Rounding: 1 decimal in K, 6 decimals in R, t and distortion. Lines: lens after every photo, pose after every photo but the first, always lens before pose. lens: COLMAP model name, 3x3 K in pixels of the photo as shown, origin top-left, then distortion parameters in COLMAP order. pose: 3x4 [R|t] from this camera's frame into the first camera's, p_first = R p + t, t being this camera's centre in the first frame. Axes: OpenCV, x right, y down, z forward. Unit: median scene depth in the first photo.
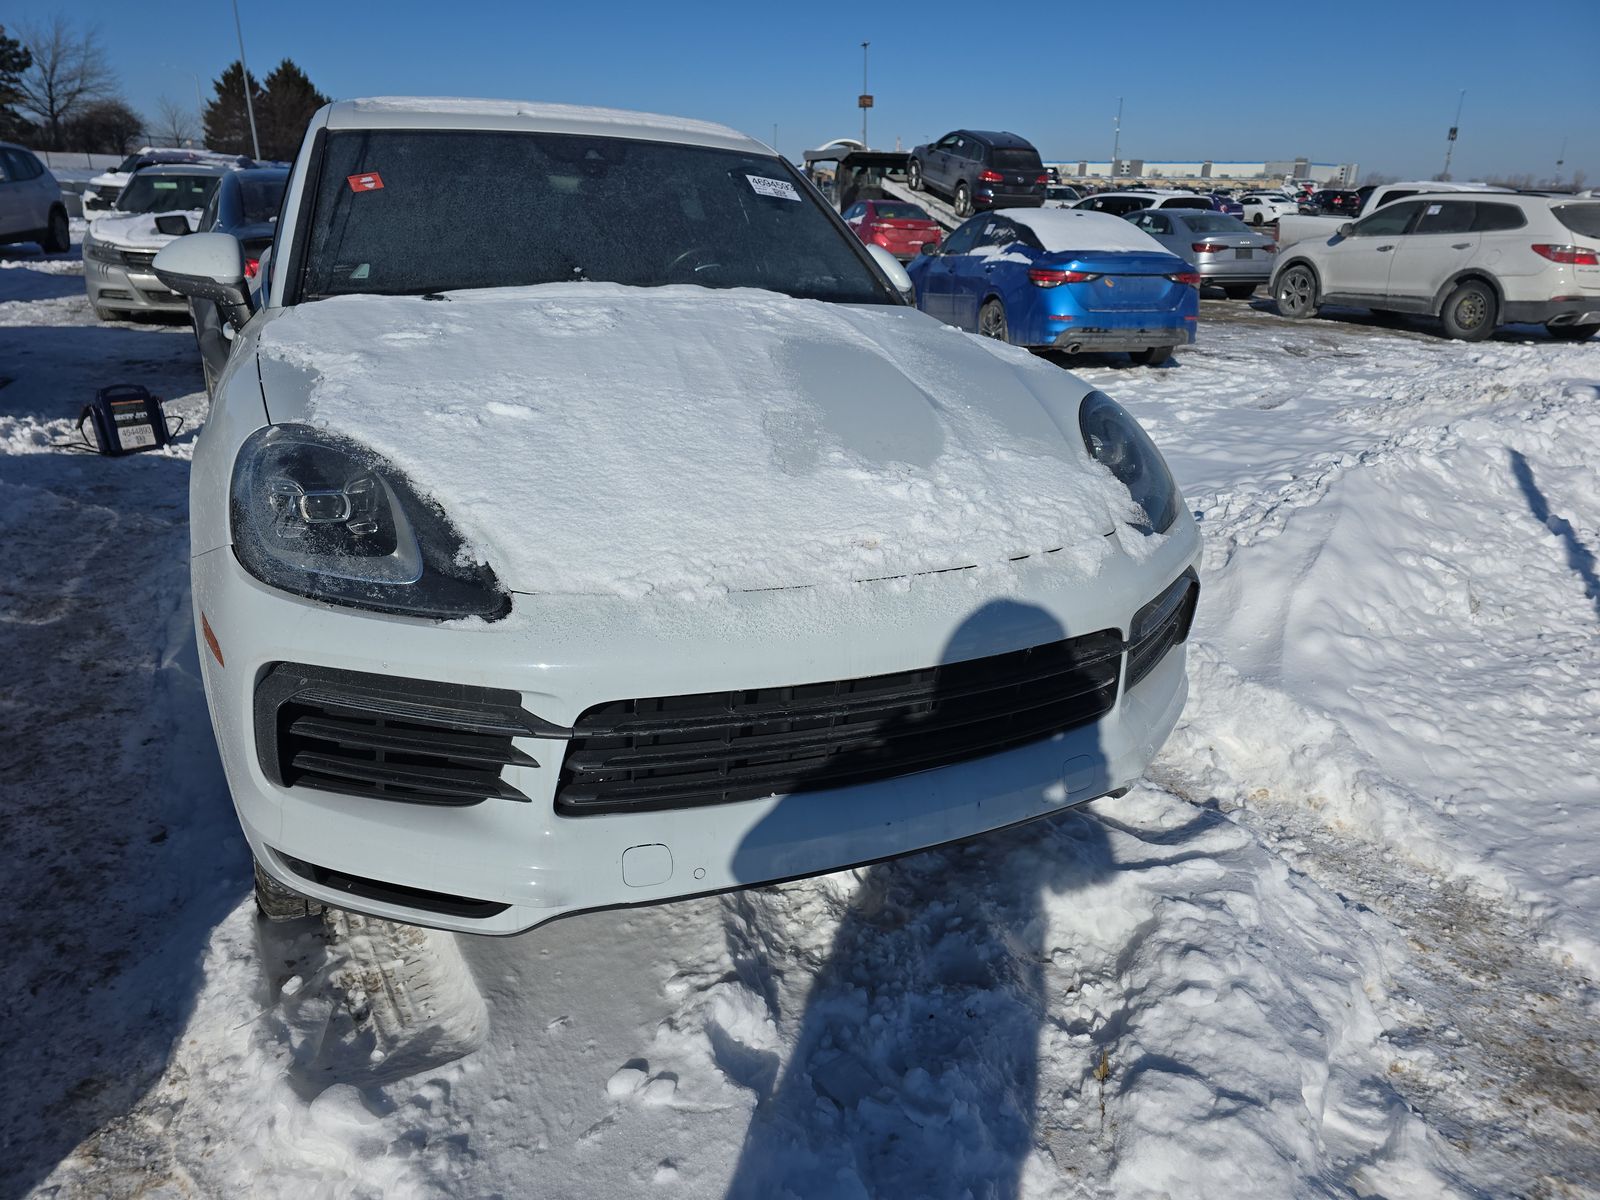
lens RADIAL K [[1073.2, 0, 803.0], [0, 1073.2, 608.0], [0, 0, 1]] dist [0.062793, -0.050491]
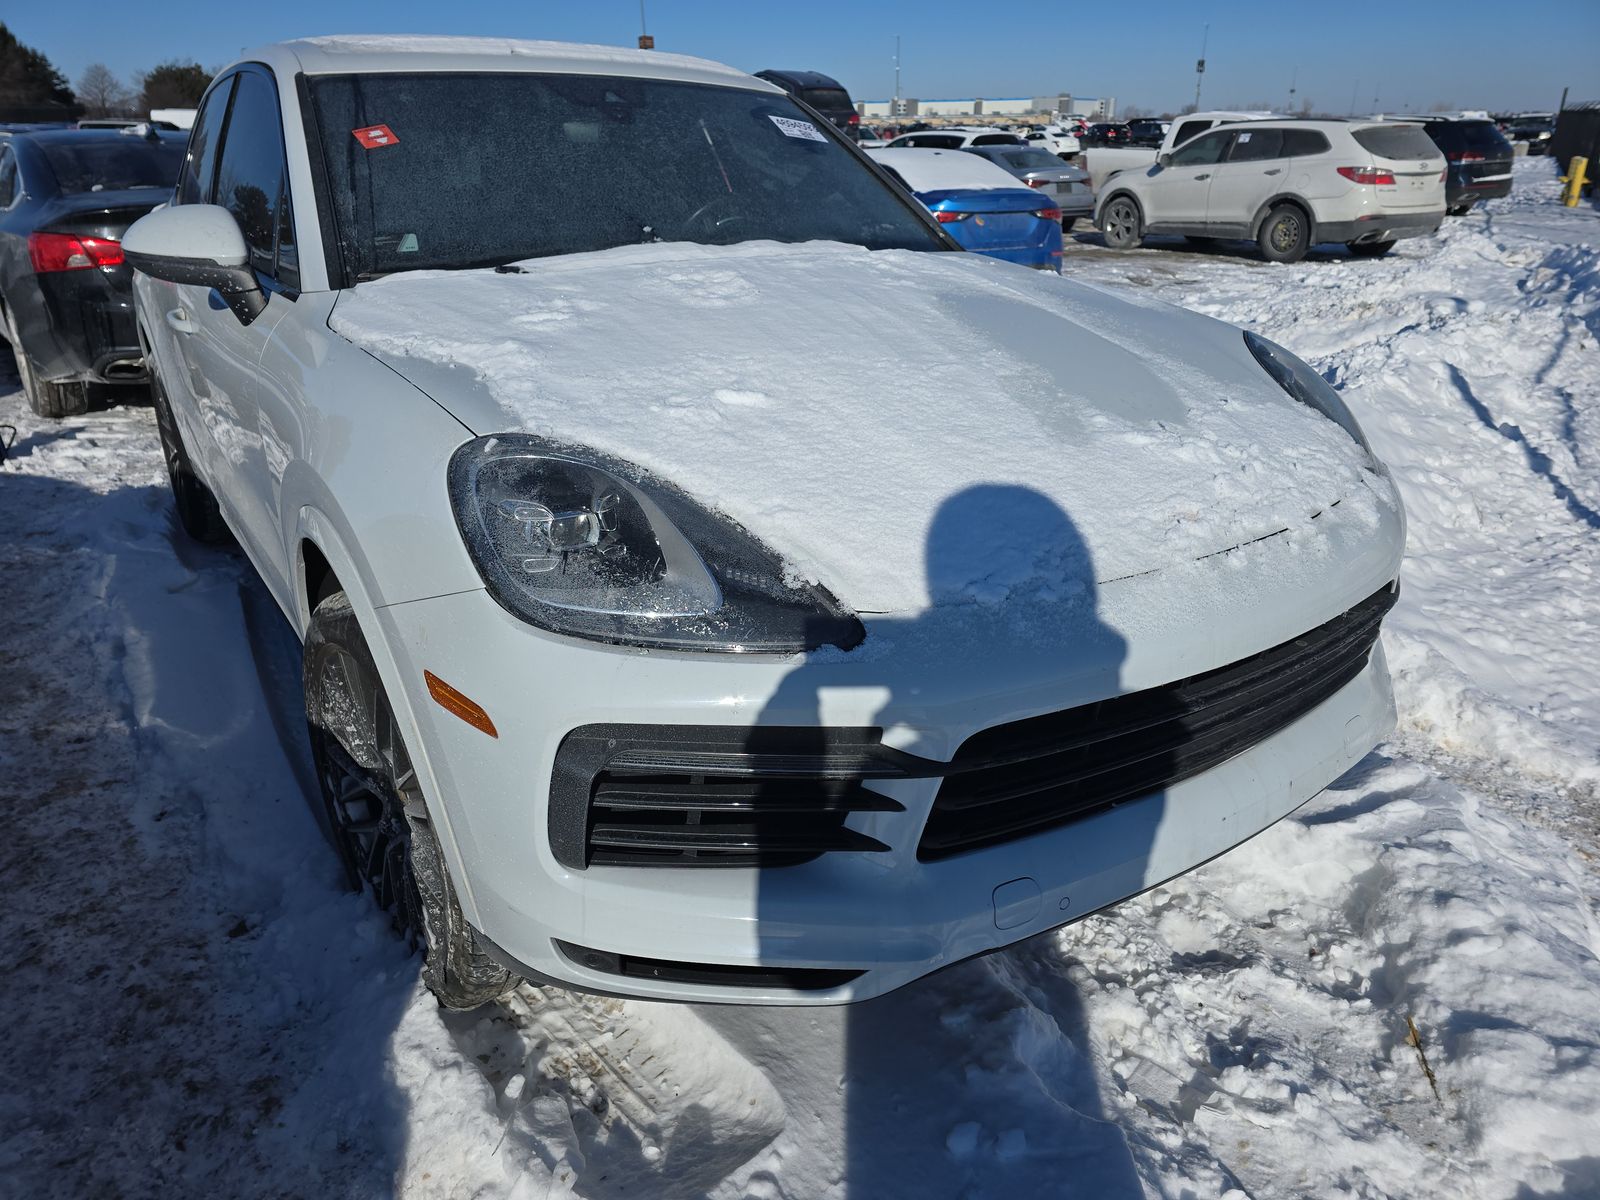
lens RADIAL K [[1073.2, 0, 799.6], [0, 1073.2, 607.2], [0, 0, 1]] dist [0.062793, -0.050491]
pose [[0.981714, -0.102101, 0.160666, -0.276417], [0.095282, 0.994213, 0.049609, -0.040145], [-0.164801, -0.033393, 0.985761, 0.103956]]
